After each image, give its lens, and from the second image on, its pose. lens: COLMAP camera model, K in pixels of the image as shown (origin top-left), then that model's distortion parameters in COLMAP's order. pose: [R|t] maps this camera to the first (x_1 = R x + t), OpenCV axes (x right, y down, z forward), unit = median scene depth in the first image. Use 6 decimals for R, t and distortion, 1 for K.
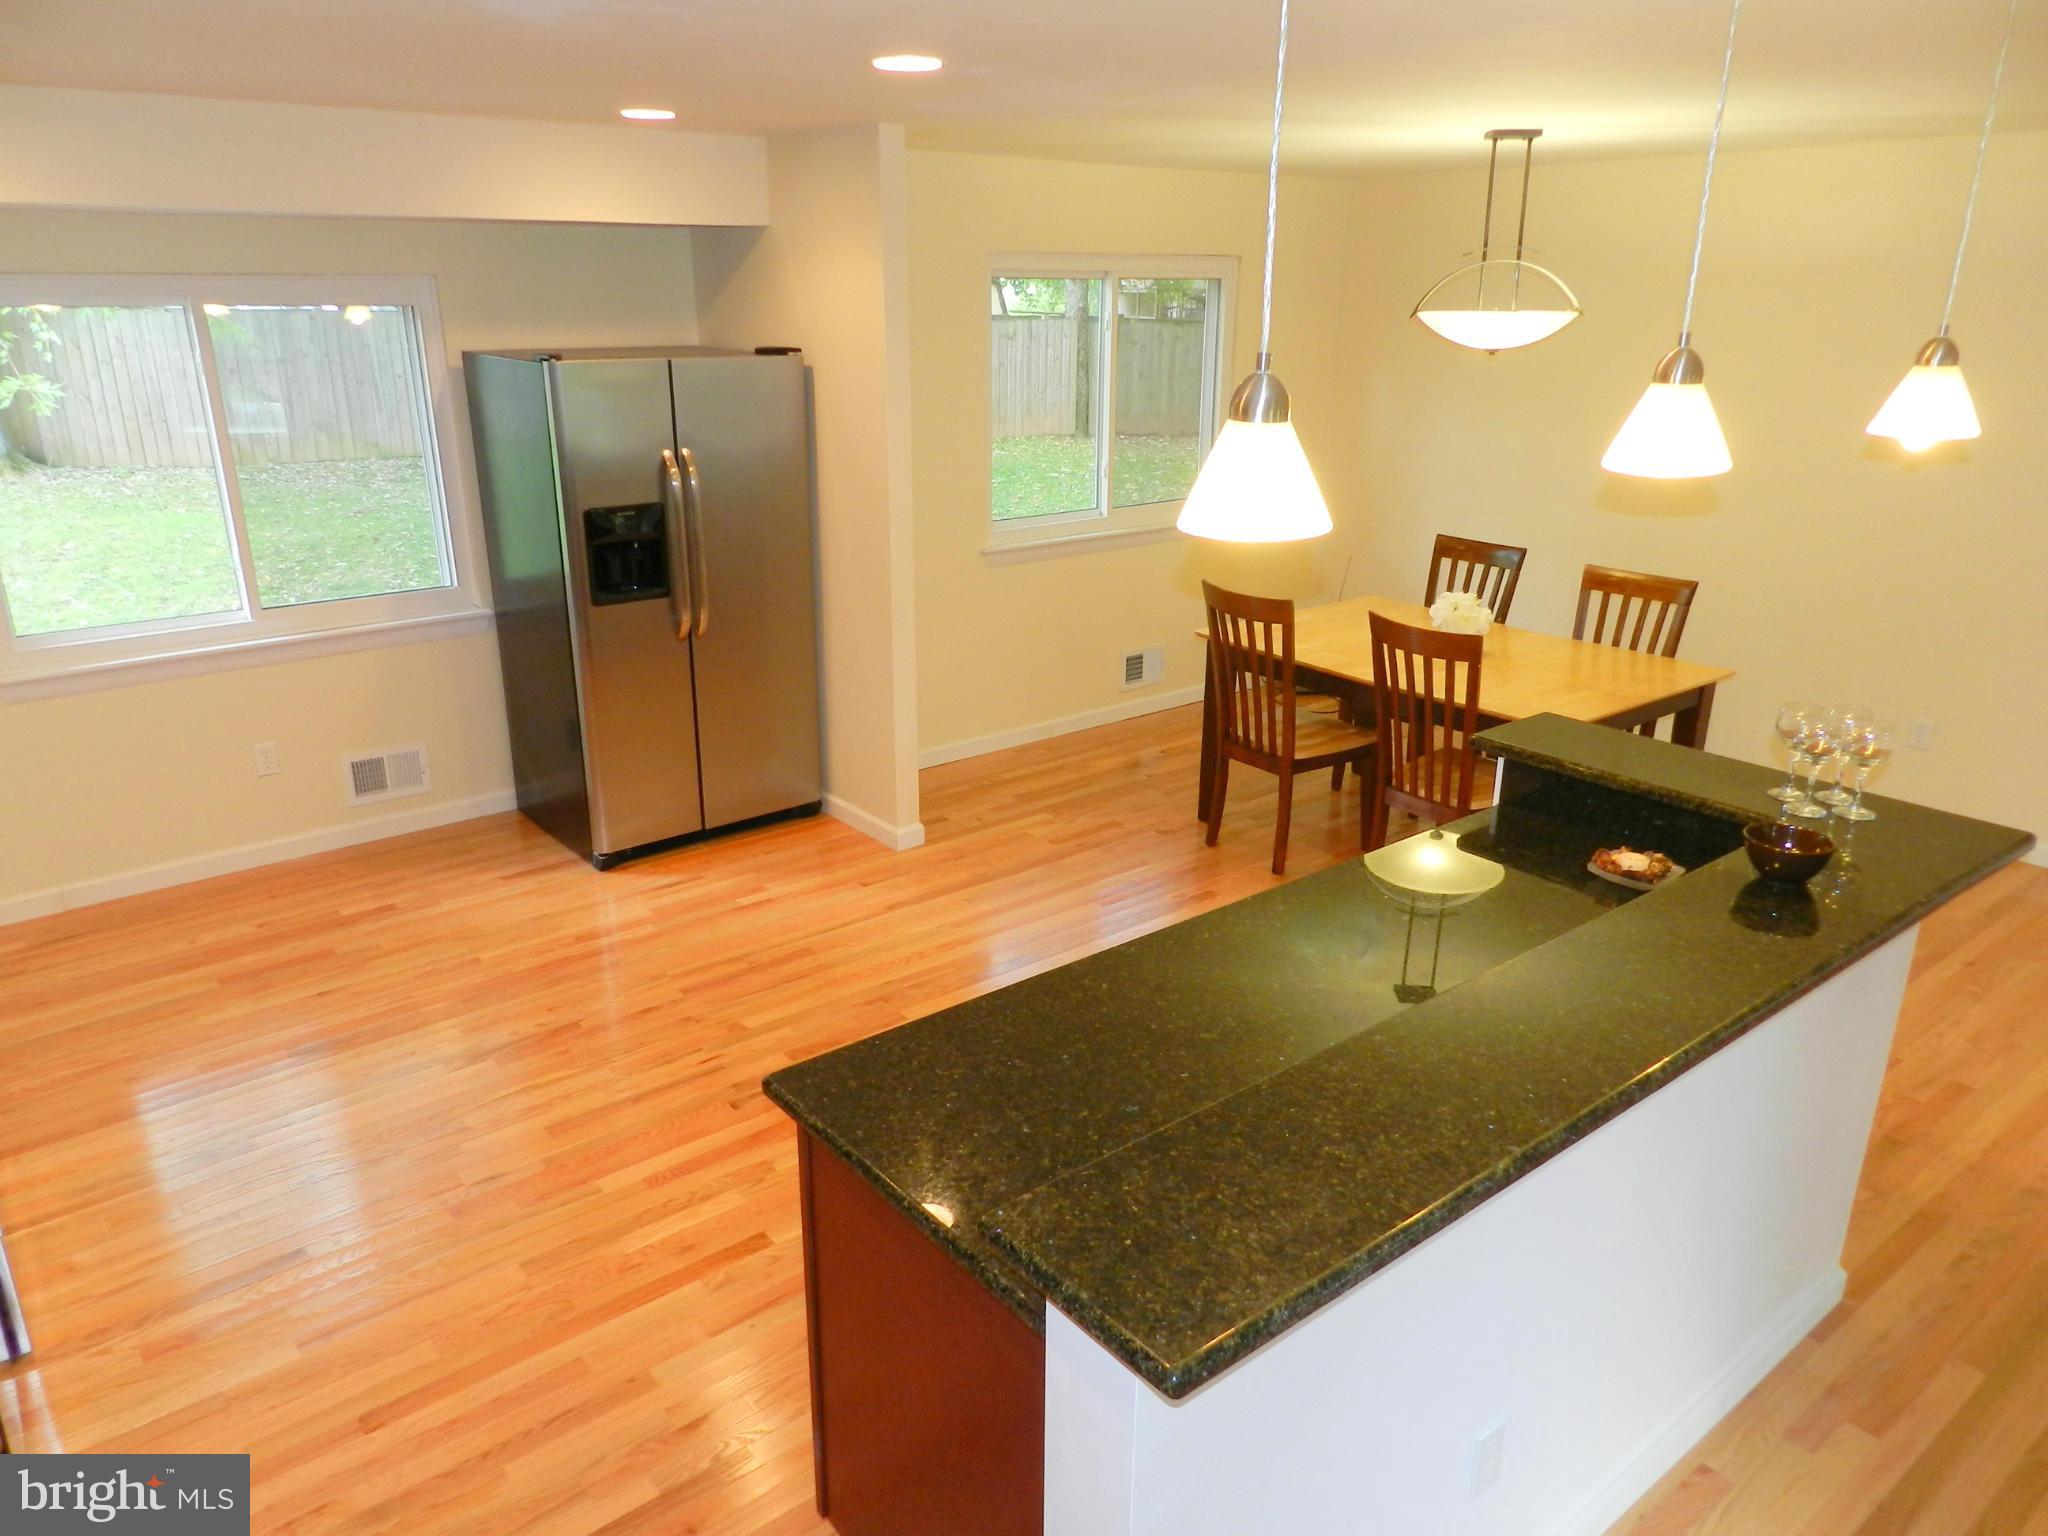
lens RADIAL K [[1401.9, 0, 1024.0], [0, 1401.9, 768.0], [0, 0, 1]] dist [0.034298, -0.019508]
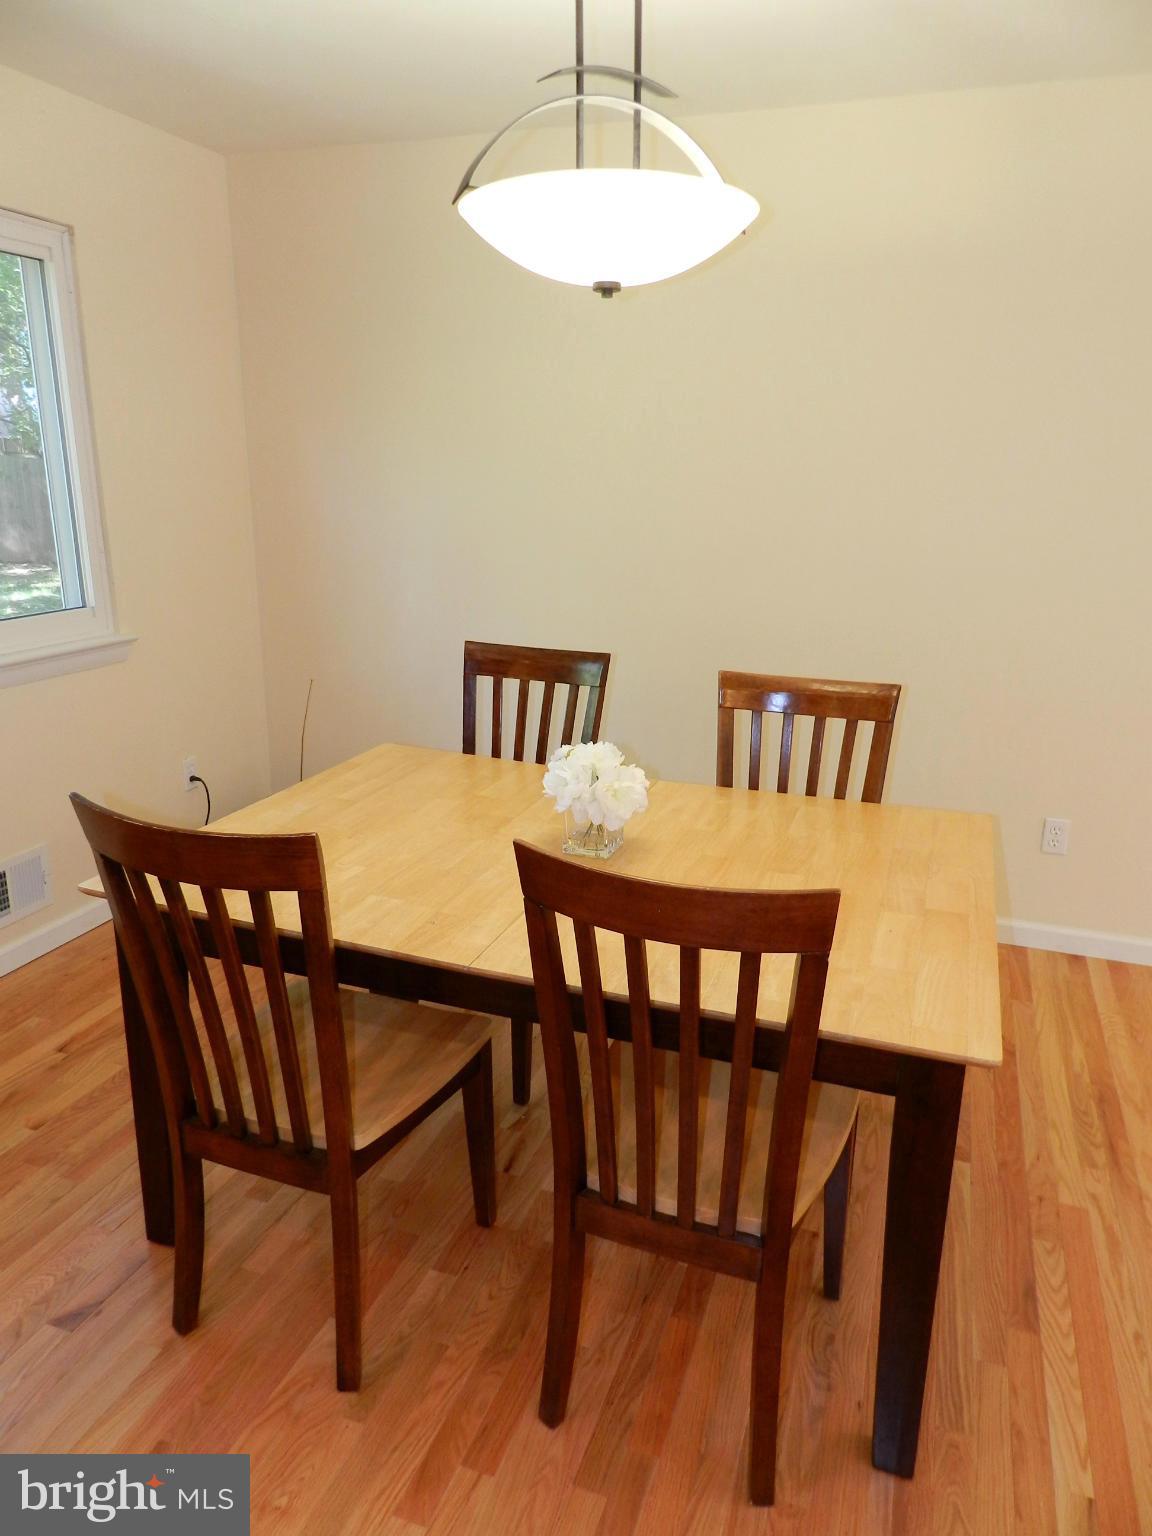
lens RADIAL K [[1051.4, 0, 576.0], [0, 1051.4, 768.0], [0, 0, 1]] dist [0.034298, -0.019508]
pose [[0.854150, -0.138091, 0.501356, 0.098269], [0.158759, 0.987316, 0.001466, -0.118497], [-0.495200, 0.078342, 0.865240, 0.652754]]
